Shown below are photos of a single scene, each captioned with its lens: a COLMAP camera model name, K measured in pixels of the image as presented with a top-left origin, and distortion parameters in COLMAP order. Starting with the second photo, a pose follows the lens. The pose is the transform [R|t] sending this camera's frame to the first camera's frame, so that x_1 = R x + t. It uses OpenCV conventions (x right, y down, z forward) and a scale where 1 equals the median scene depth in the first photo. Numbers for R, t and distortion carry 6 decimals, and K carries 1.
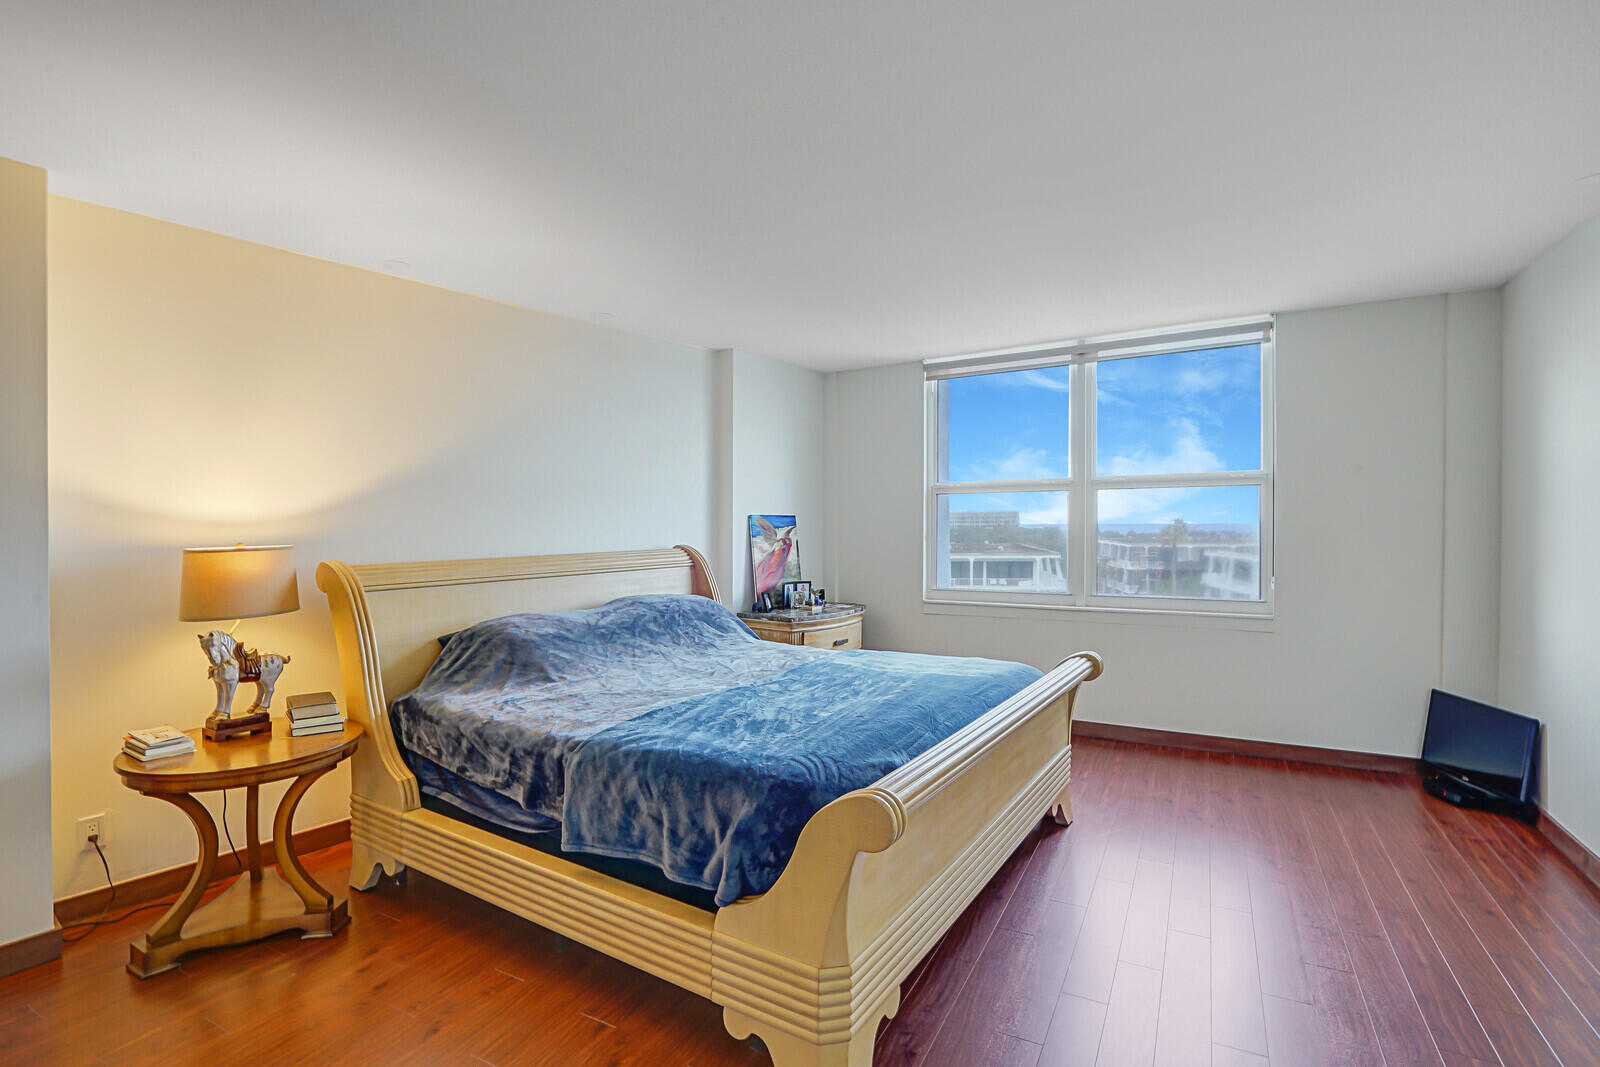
lens RADIAL K [[770.9, 0, 805.5], [0, 770.9, 527.9], [0, 0, 1]] dist [-0.048906, 0.012690]
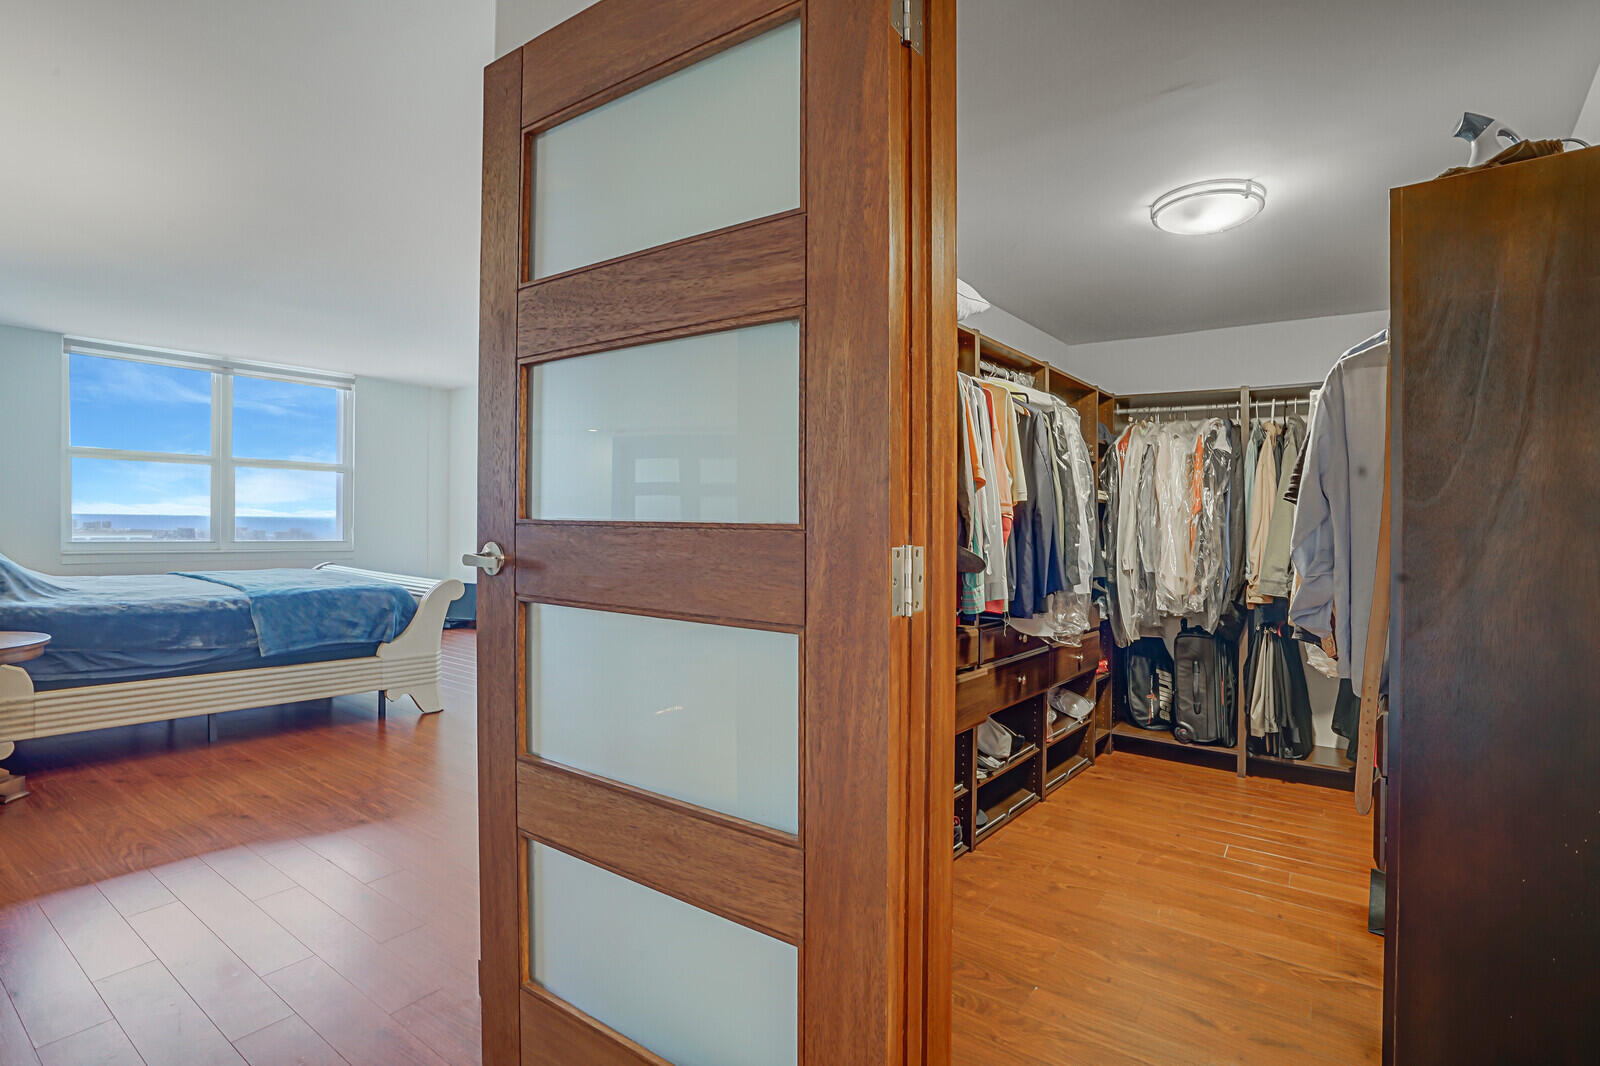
lens RADIAL K [[770.9, 0, 798.9], [0, 770.9, 529.0], [0, 0, 1]] dist [-0.048906, 0.012690]
pose [[0.110764, 0.008821, 0.993808, -2.766459], [-0.015673, 0.999852, -0.007127, 0.182653], [-0.993723, -0.014787, 0.110886, -0.583196]]
